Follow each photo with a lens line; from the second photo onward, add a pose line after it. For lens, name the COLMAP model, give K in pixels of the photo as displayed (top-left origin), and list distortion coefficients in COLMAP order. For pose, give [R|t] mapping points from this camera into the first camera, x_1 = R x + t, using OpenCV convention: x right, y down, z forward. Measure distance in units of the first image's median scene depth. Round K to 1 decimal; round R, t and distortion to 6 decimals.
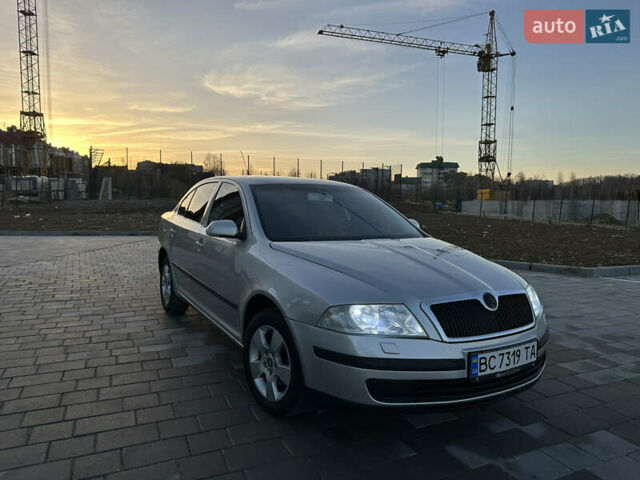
lens RADIAL K [[457.9, 0, 320.5], [0, 457.9, 238.3], [0, 0, 1]] dist [0.011547, -0.006907]
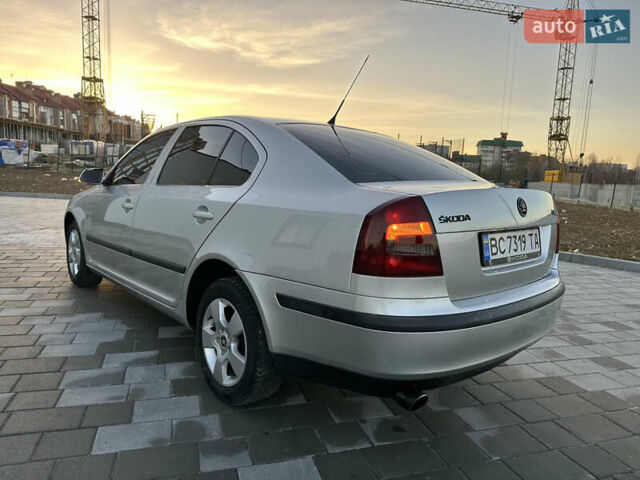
lens RADIAL K [[453.5, 0, 320.9], [0, 453.5, 240.5], [0, 0, 1]] dist [-0.003180, -0.000390]
pose [[0.992946, 0.053068, -0.106028, -0.001167], [-0.046683, 0.996995, 0.061824, -0.001357], [0.108990, -0.056438, 0.992439, 0.055554]]
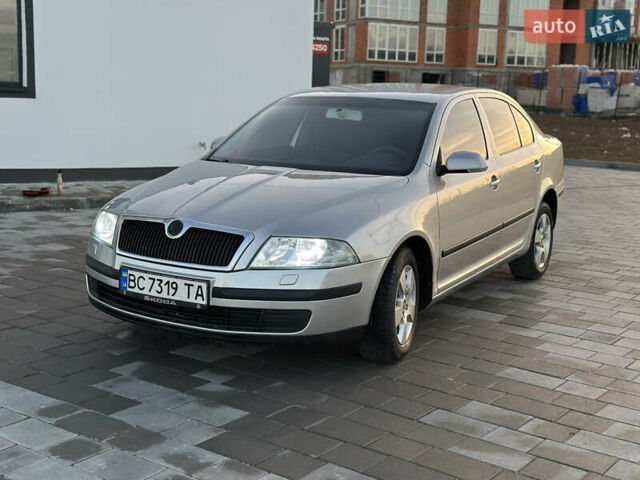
lens RADIAL K [[899.1, 0, 319.8], [0, 899.1, 240.9], [0, 0, 1]] dist [0.242571, 0.035622]
pose [[0.457017, 0.137595, -0.878751, 0.163606], [-0.083965, 0.990224, 0.111381, -0.005593], [0.885486, 0.022882, 0.464102, 0.029356]]
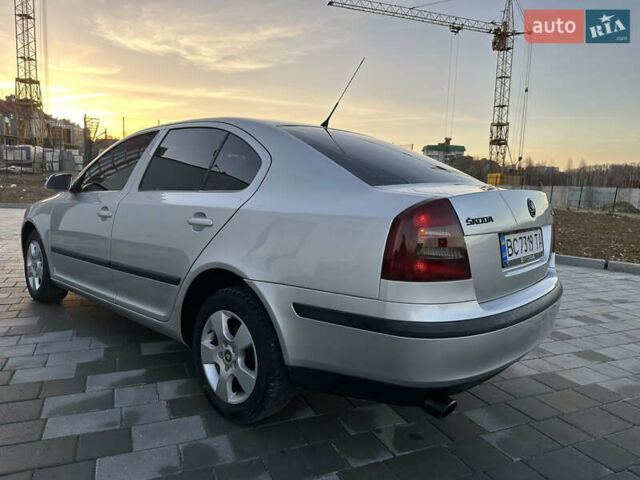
lens RADIAL K [[452.0, 0, 322.9], [0, 452.0, 237.9], [0, 0, 1]] dist [0.000869, -0.006778]
pose [[0.999596, 0.027988, 0.004856, -0.009671], [-0.028168, 0.998708, 0.042295, -0.001083], [-0.003666, -0.042414, 0.999093, 0.057628]]
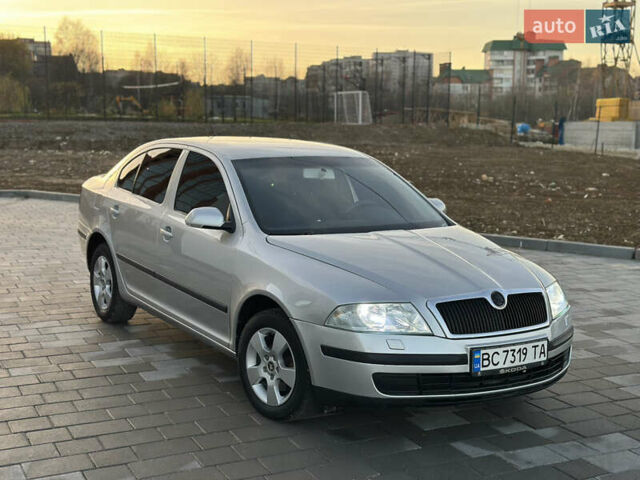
lens RADIAL K [[933.8, 0, 320.9], [0, 933.8, 239.1], [0, 0, 1]] dist [0.021540, 0.063894]
pose [[0.999435, -0.000820, 0.033595, -0.006102], [-0.001028, 0.998488, 0.054970, -0.007870], [-0.033590, -0.054973, 0.997923, -0.075024]]
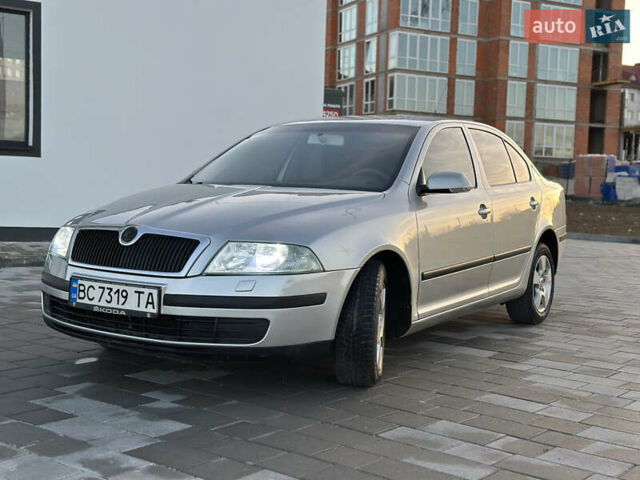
lens RADIAL K [[899.1, 0, 319.8], [0, 899.1, 240.9], [0, 0, 1]] dist [0.242571, 0.035622]
pose [[0.425168, 0.051719, -0.903636, 0.161493], [-0.092188, 0.995649, 0.013610, 0.006666], [0.900407, 0.077518, 0.428086, 0.043087]]
